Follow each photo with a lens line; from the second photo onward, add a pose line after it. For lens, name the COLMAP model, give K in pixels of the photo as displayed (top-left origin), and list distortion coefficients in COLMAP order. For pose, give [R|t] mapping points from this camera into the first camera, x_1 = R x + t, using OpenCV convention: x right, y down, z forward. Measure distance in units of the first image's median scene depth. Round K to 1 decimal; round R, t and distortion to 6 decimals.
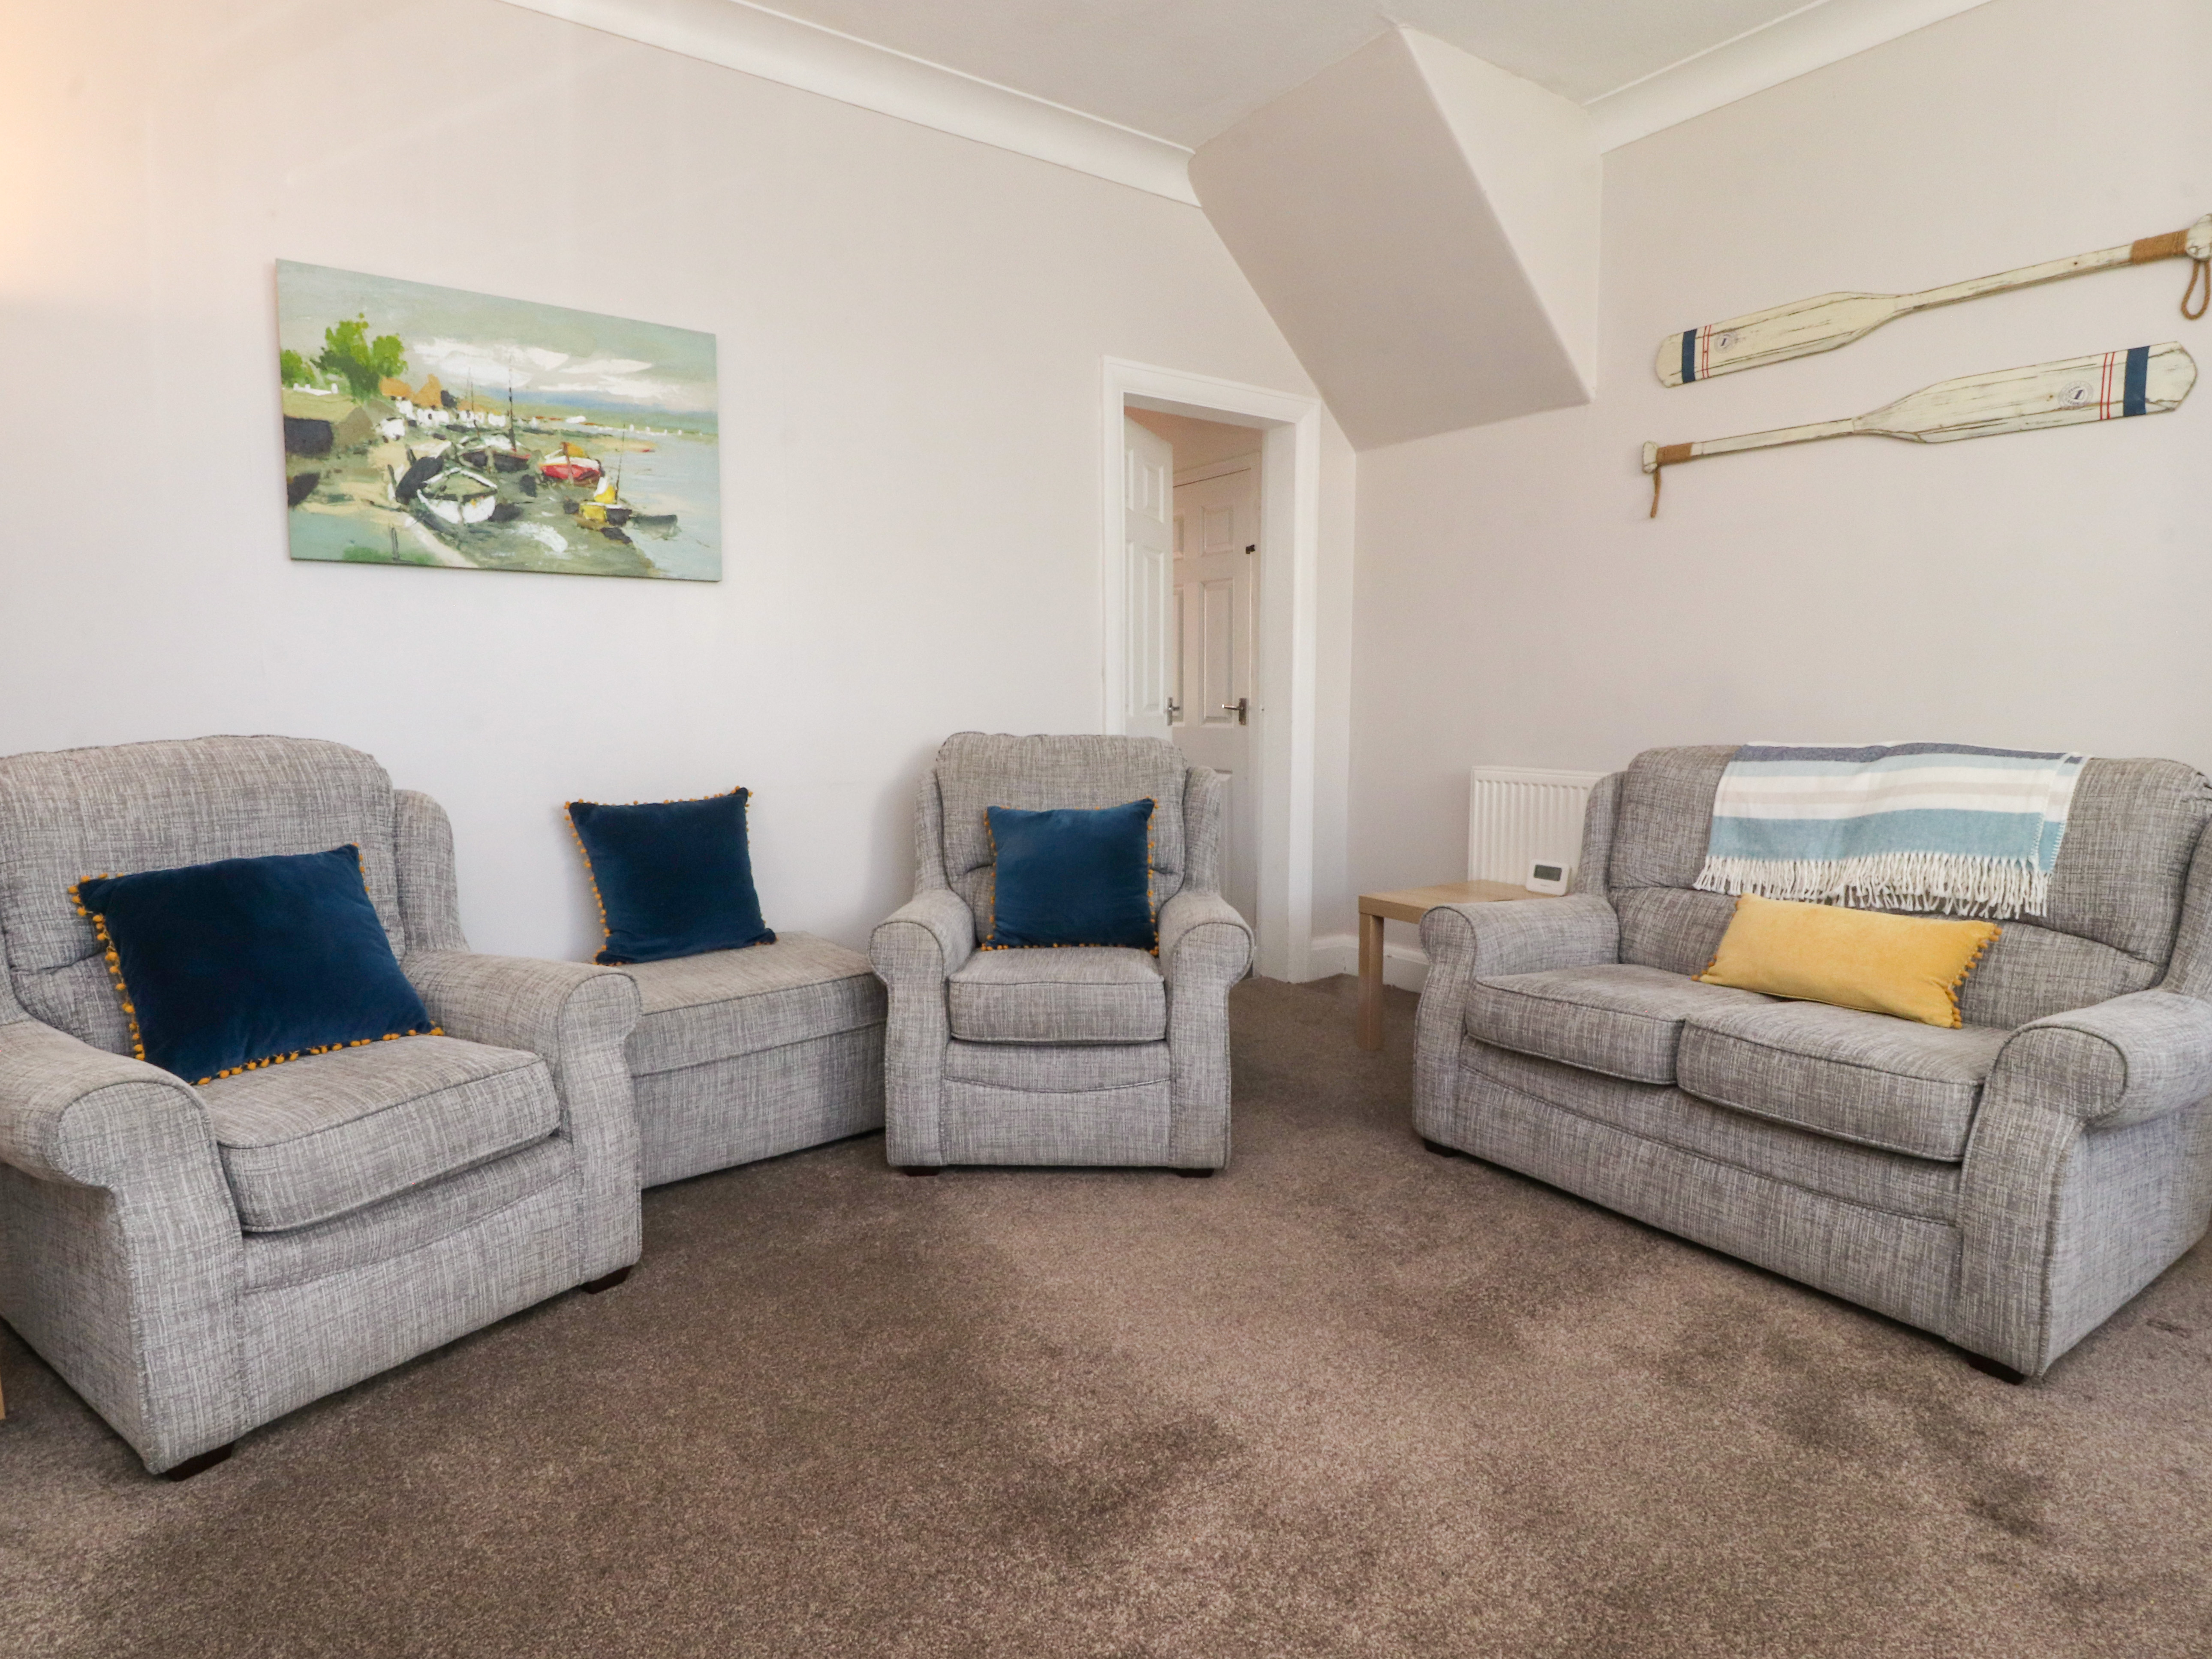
lens RADIAL K [[1185.9, 0, 1099.2], [0, 1185.9, 803.2], [0, 0, 1]] dist [0.003718, -0.016717]
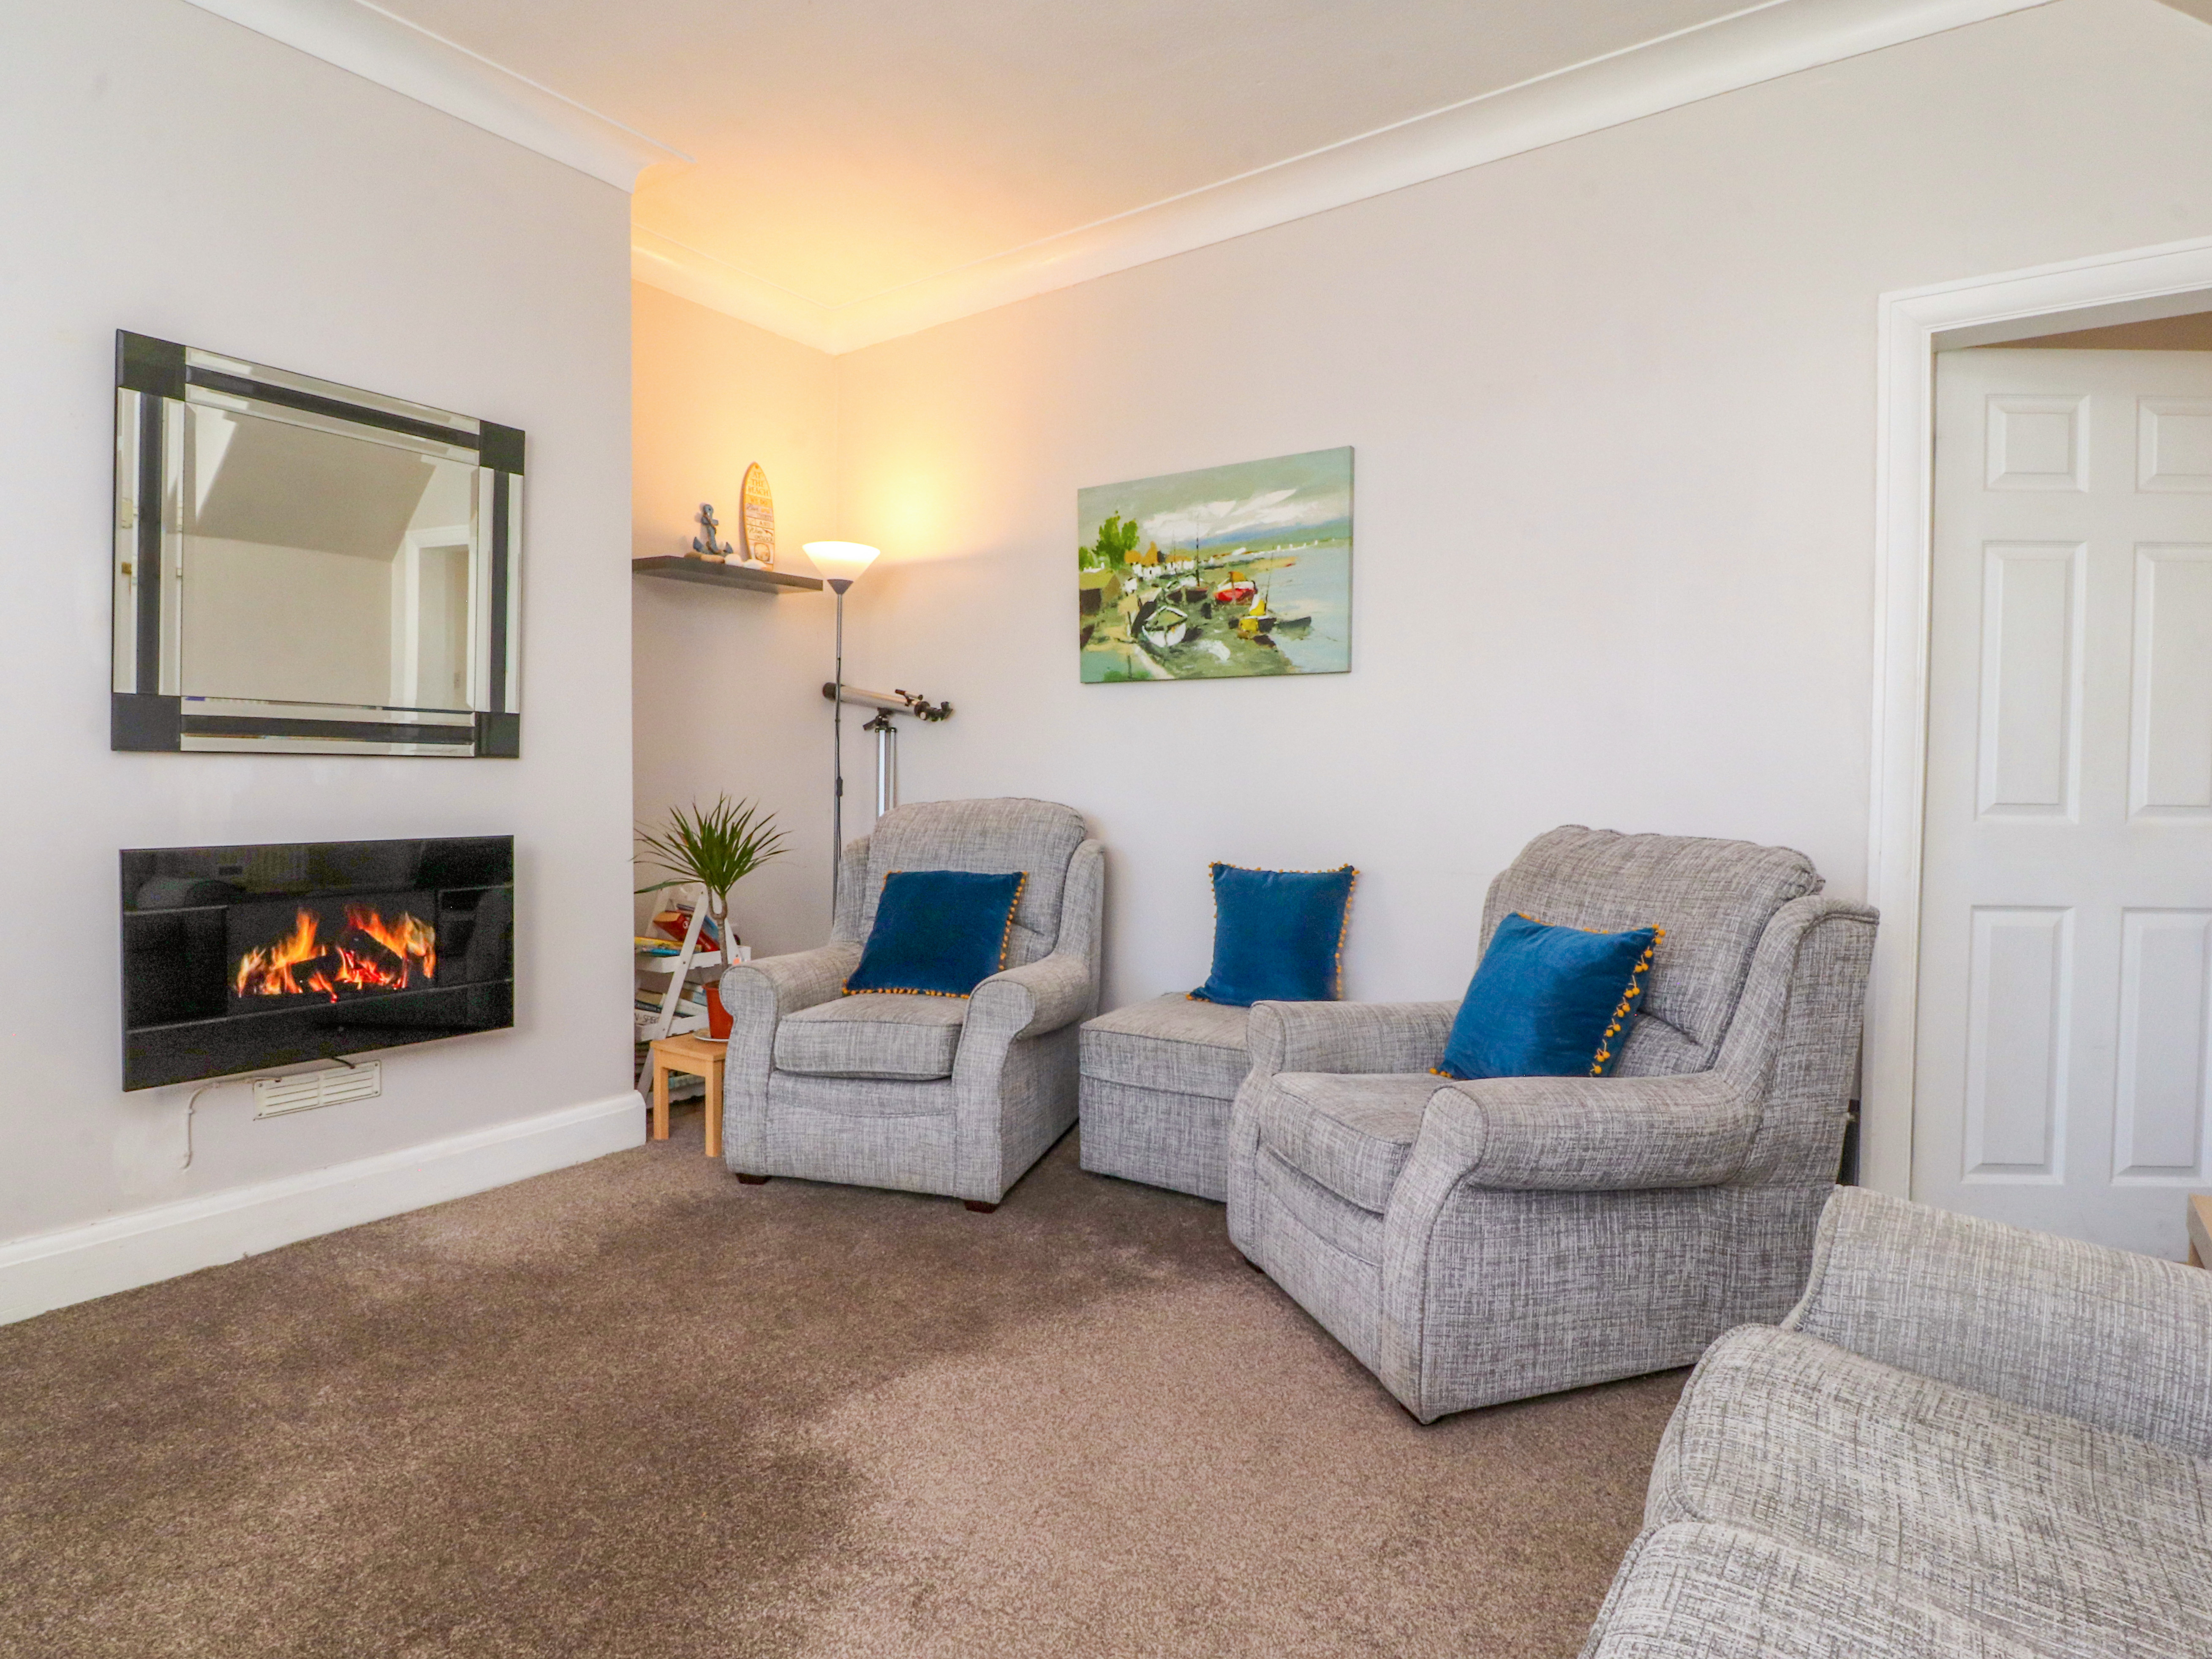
lens RADIAL K [[1168.8, 0, 1084.3], [0, 1168.8, 799.8], [0, 0, 1]] dist [0.001606, -0.015427]
pose [[0.316067, 0.030102, -0.948259, 0.716853], [-0.097432, 0.995242, -0.000882, -0.056634], [0.943721, 0.092669, 0.317496, 0.533015]]
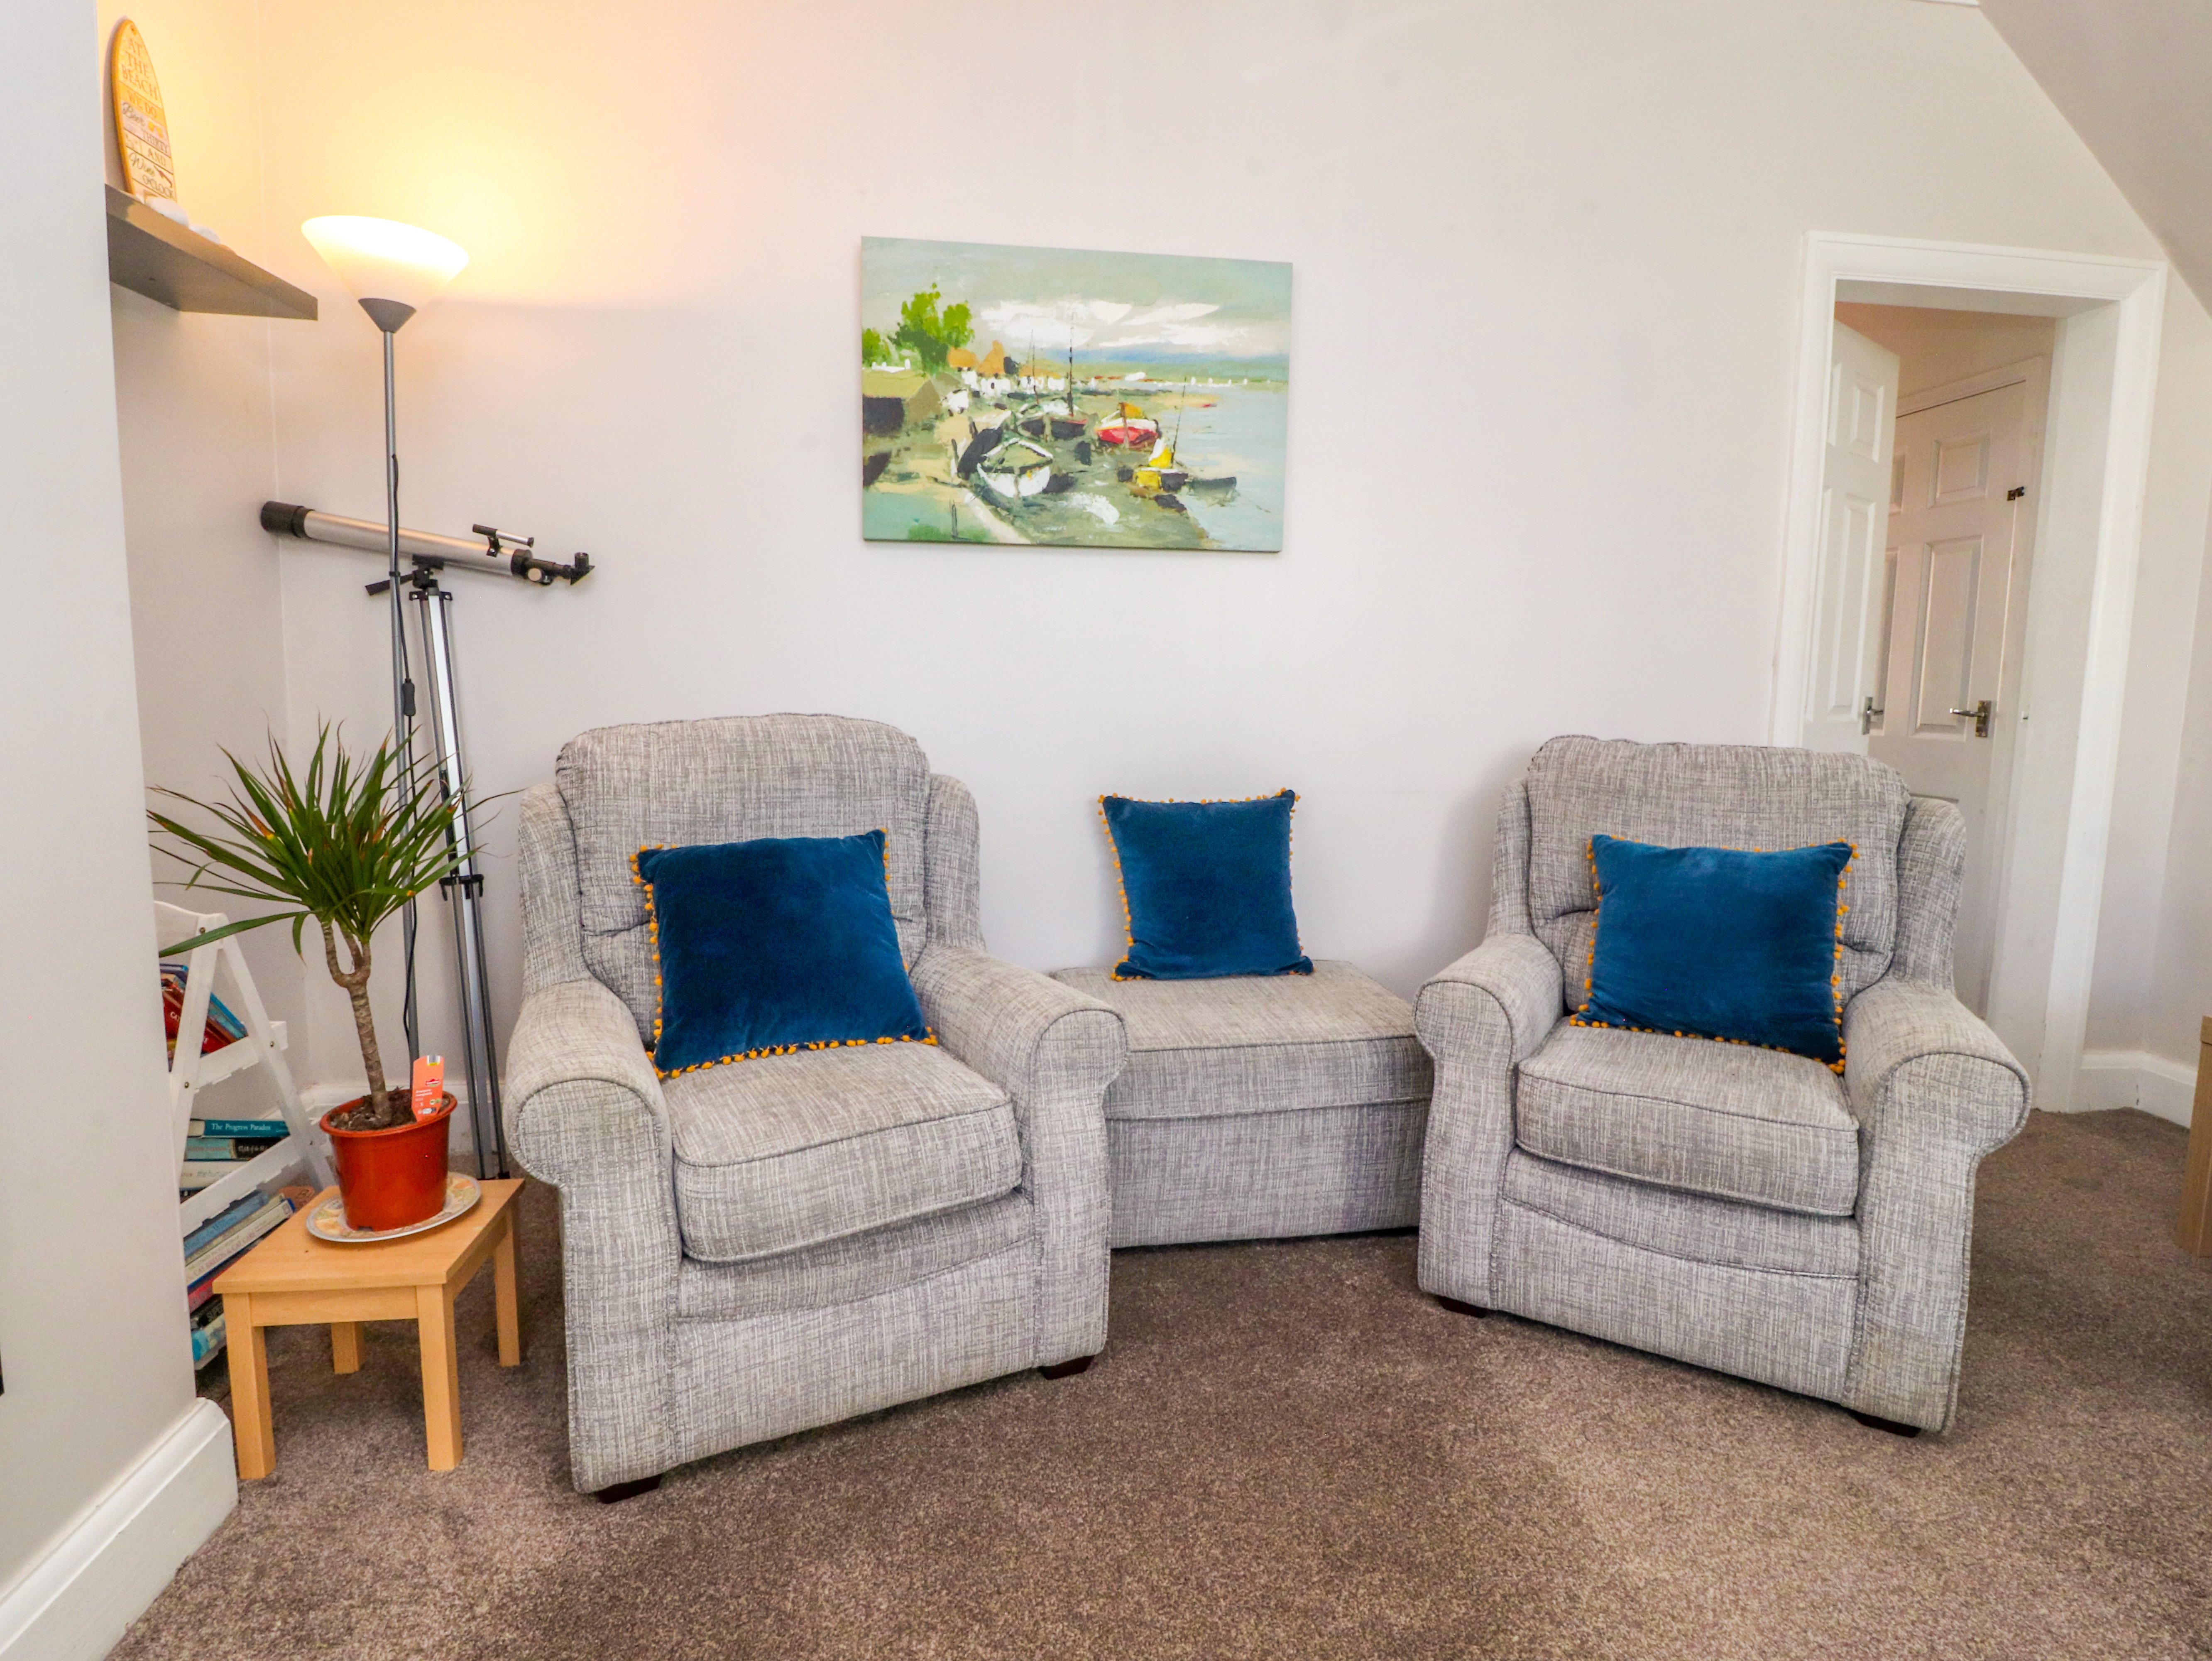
lens RADIAL K [[1147.4, 0, 1095.3], [0, 1147.4, 807.3], [0, 0, 1]] dist [0.002716, -0.014753]
pose [[0.871986, 0.070851, -0.484377, -0.020497], [-0.062946, 0.997485, 0.032586, -0.022894], [0.485468, 0.002075, 0.874252, 0.235645]]
